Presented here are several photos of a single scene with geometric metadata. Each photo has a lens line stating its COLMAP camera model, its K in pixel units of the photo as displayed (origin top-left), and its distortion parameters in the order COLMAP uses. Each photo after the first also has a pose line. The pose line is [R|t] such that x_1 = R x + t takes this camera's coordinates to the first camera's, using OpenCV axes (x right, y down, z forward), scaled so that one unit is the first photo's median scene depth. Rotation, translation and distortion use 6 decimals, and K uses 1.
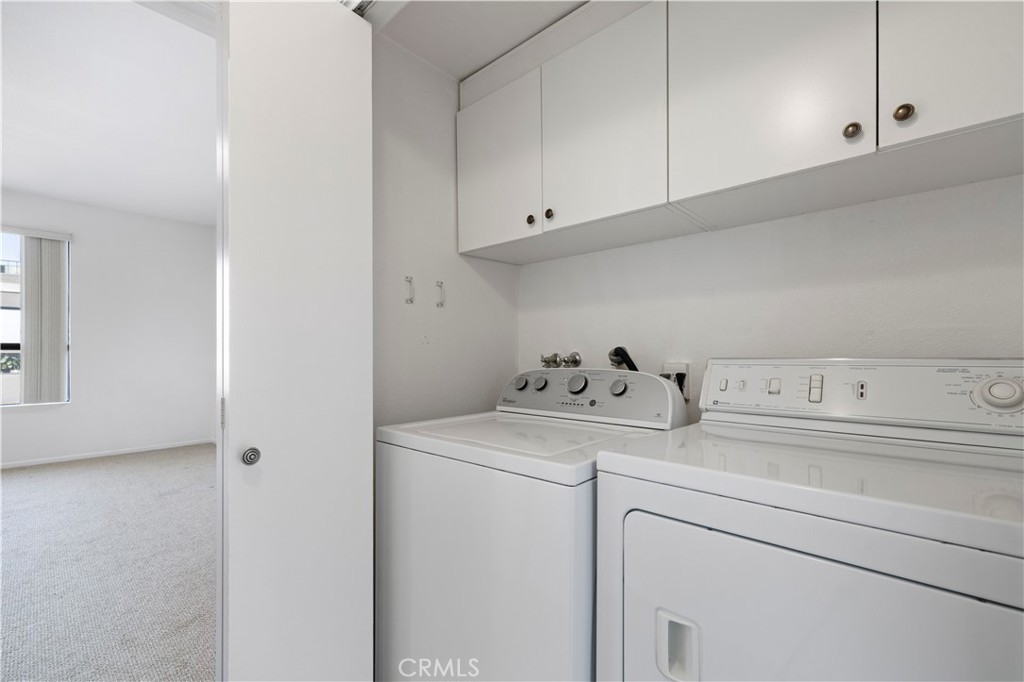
lens RADIAL K [[437.5, 0, 512.0], [0, 437.5, 341.0], [0, 0, 1]] dist [-0.000129, -0.000003]
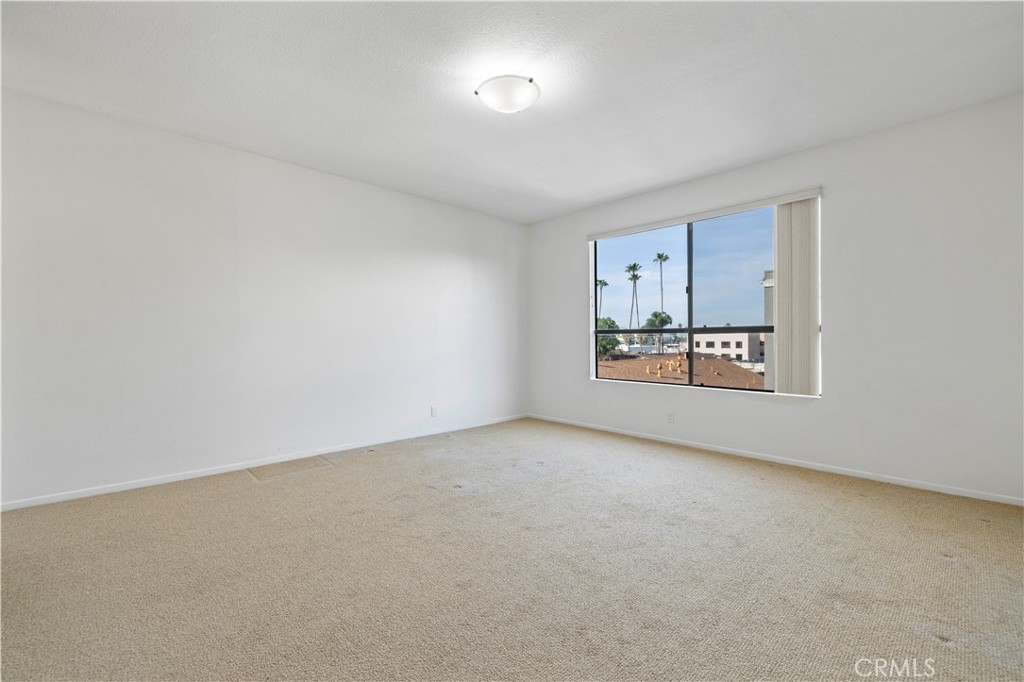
lens RADIAL K [[437.5, 0, 512.0], [0, 437.5, 341.0], [0, 0, 1]] dist [-0.000129, -0.000003]
pose [[-0.059072, -0.001598, -0.998252, -0.246306], [0.024116, 0.999705, -0.003027, 0.034432], [0.997962, -0.024252, -0.059016, 0.651822]]
